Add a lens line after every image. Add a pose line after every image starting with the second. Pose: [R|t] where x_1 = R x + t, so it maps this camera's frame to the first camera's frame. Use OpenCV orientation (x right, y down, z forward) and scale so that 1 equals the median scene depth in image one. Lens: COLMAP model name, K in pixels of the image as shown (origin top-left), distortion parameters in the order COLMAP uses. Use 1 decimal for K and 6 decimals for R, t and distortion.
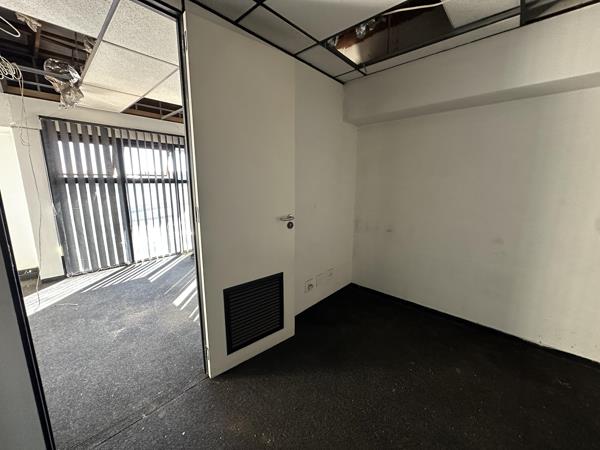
lens RADIAL K [[242.7, 0, 299.1], [0, 242.7, 222.6], [0, 0, 1]] dist [-0.002759, 0.000013]
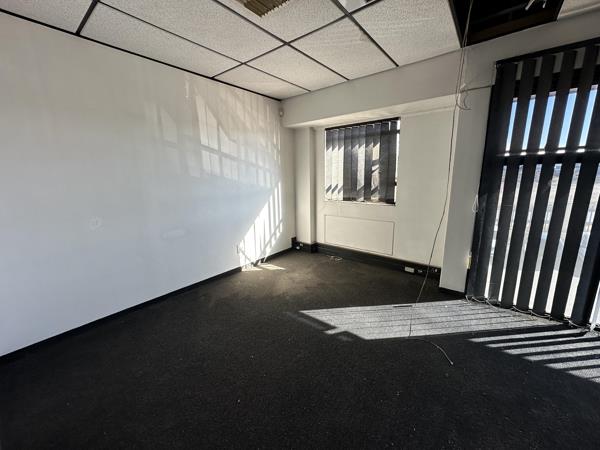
lens RADIAL K [[242.7, 0, 300.7], [0, 242.7, 223.3], [0, 0, 1]] dist [-0.002759, 0.000013]
pose [[0.085517, 0.191023, -0.977853, -0.347820], [-0.170654, 0.969753, 0.174516, -0.032288], [0.981613, 0.151950, 0.115529, 0.413286]]
